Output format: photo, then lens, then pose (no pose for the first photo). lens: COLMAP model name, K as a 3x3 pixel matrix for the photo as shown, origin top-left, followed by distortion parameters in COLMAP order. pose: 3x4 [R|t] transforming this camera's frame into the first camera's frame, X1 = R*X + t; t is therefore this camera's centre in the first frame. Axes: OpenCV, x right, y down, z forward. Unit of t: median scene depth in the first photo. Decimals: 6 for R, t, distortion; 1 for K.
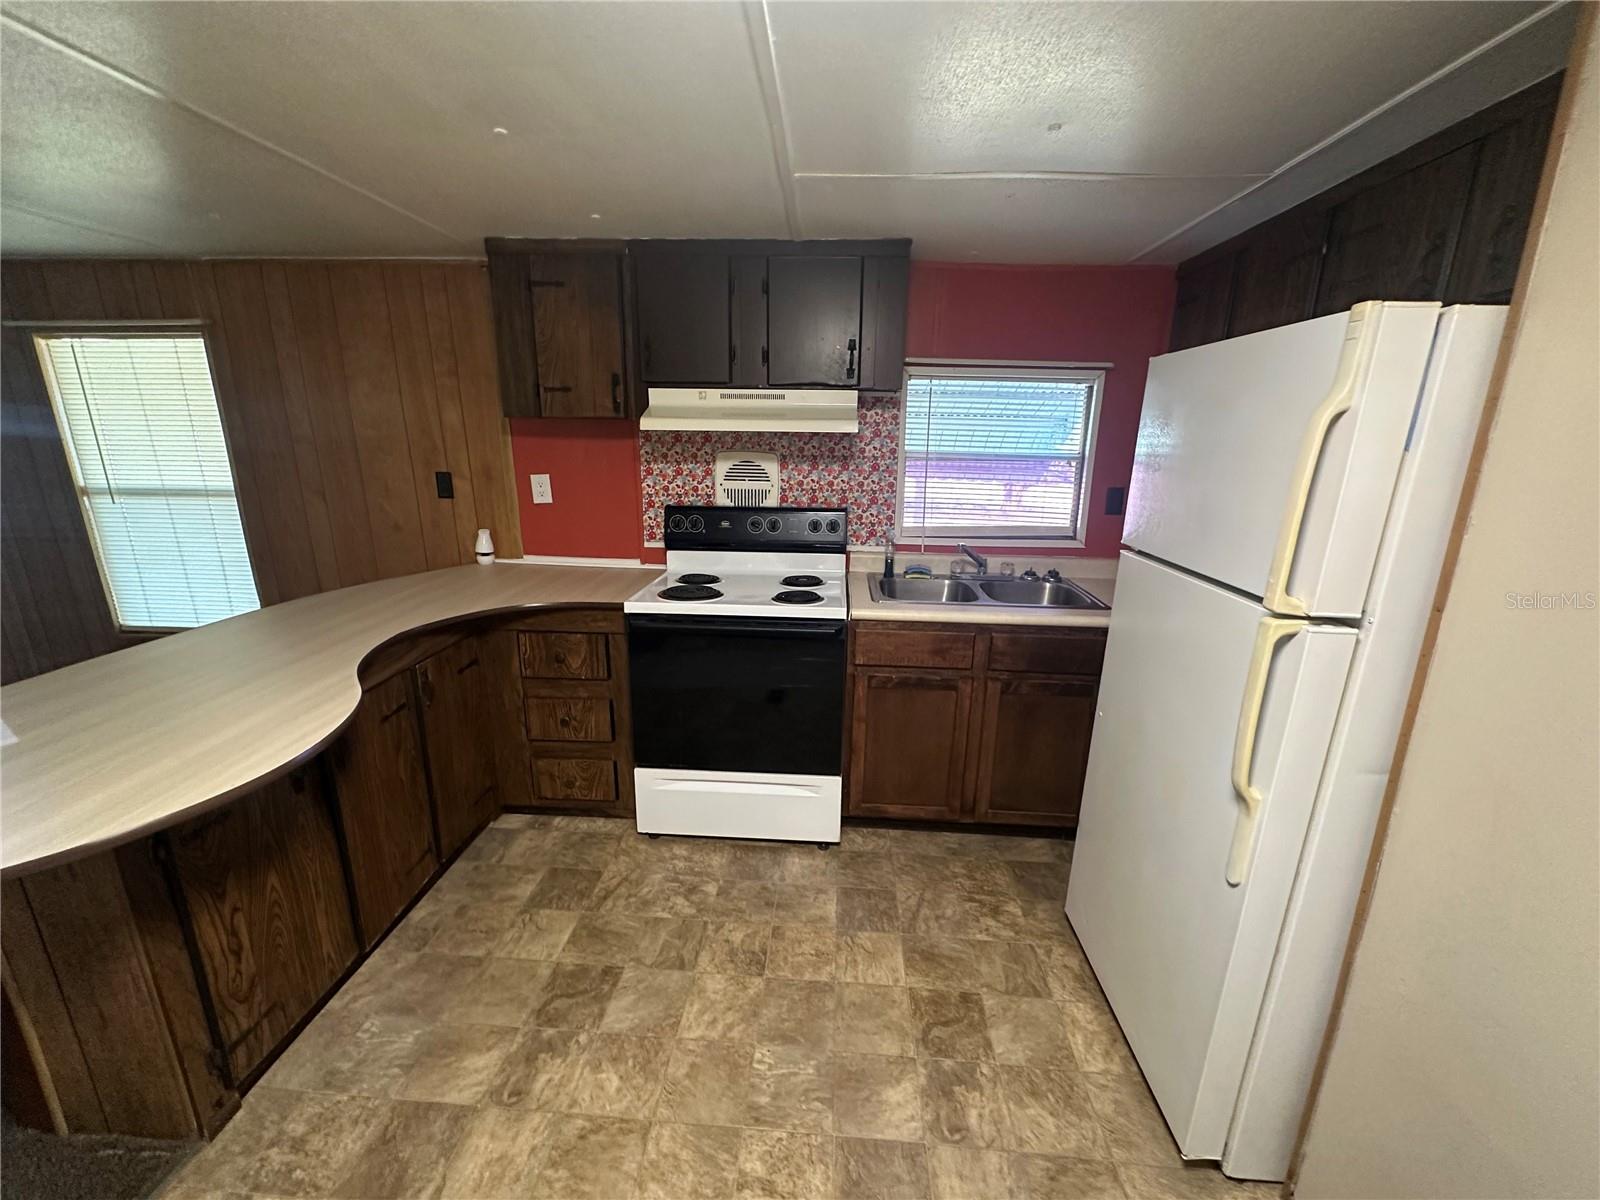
lens RADIAL K [[639.9, 0, 801.3], [0, 639.9, 600.3], [0, 0, 1]] dist [-0.001276, 0.000212]
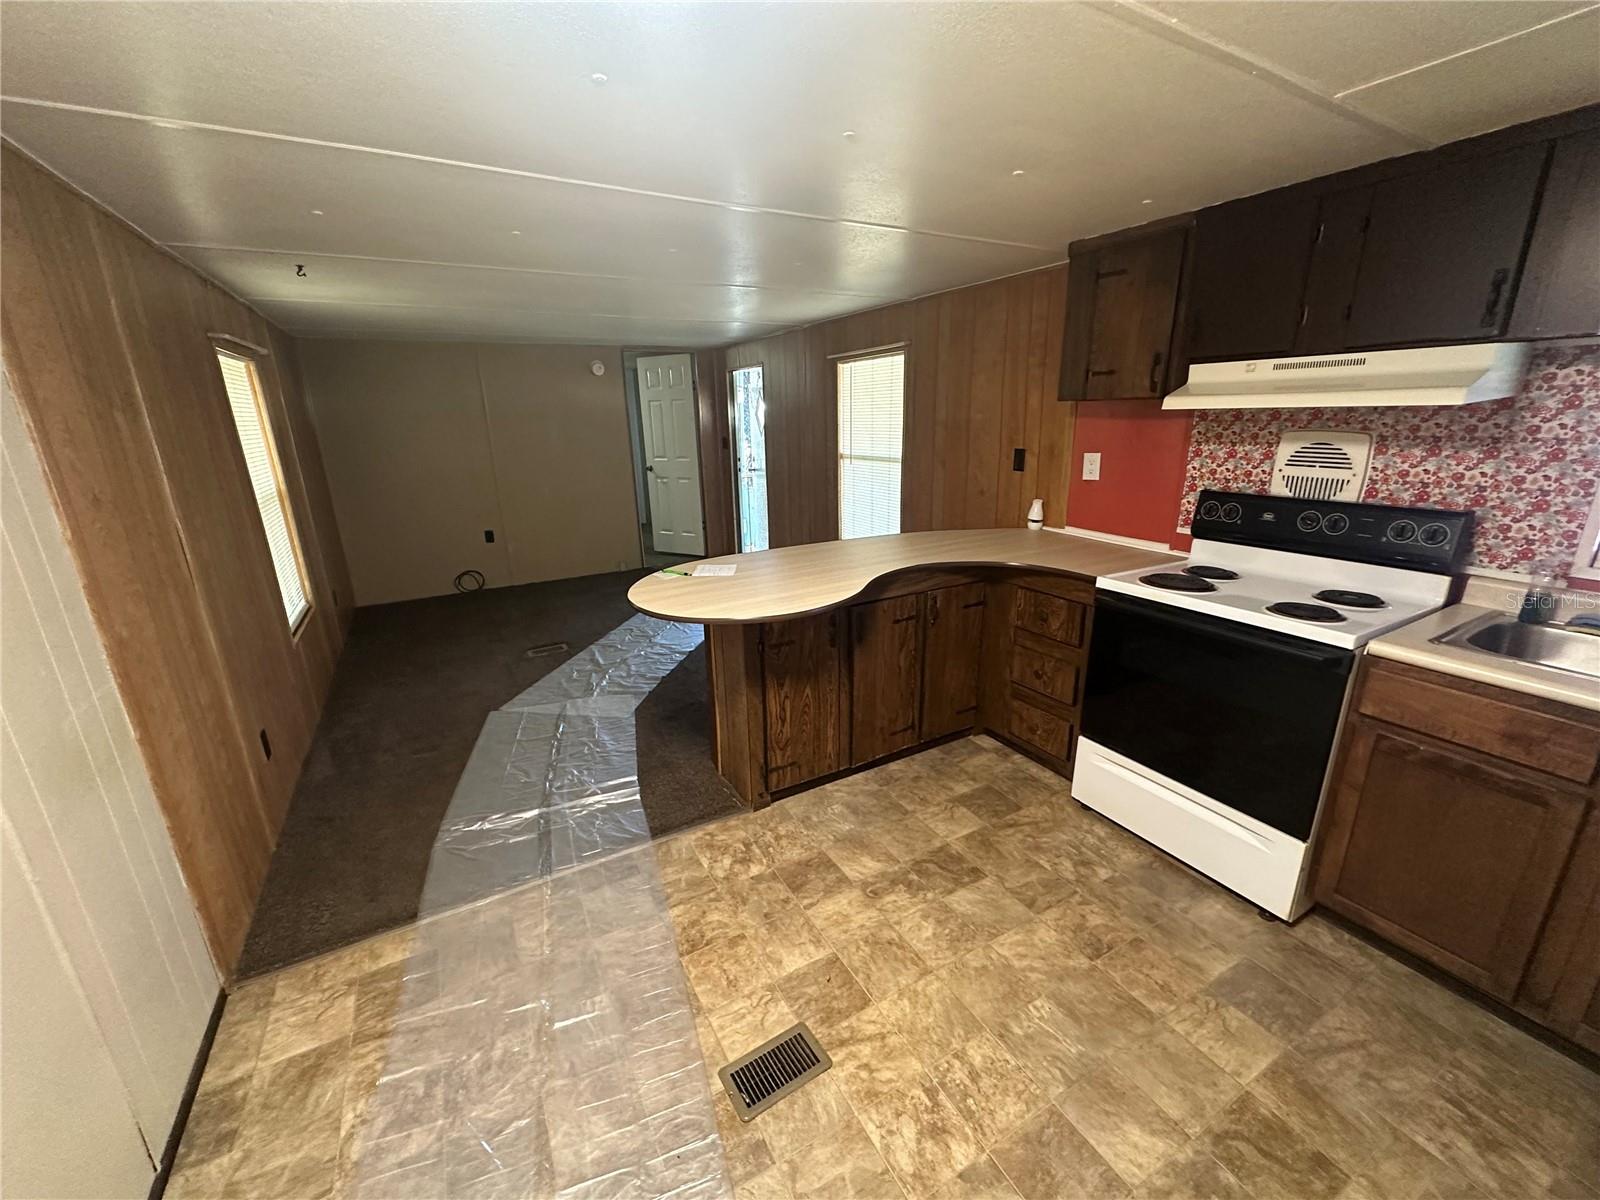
lens RADIAL K [[639.9, 0, 797.9], [0, 639.9, 599.5], [0, 0, 1]] dist [-0.001276, 0.000212]
pose [[0.540477, 0.212733, -0.814021, 0.306851], [-0.188331, 0.973546, 0.129378, -0.003758], [0.820010, 0.083380, 0.566244, 0.008640]]
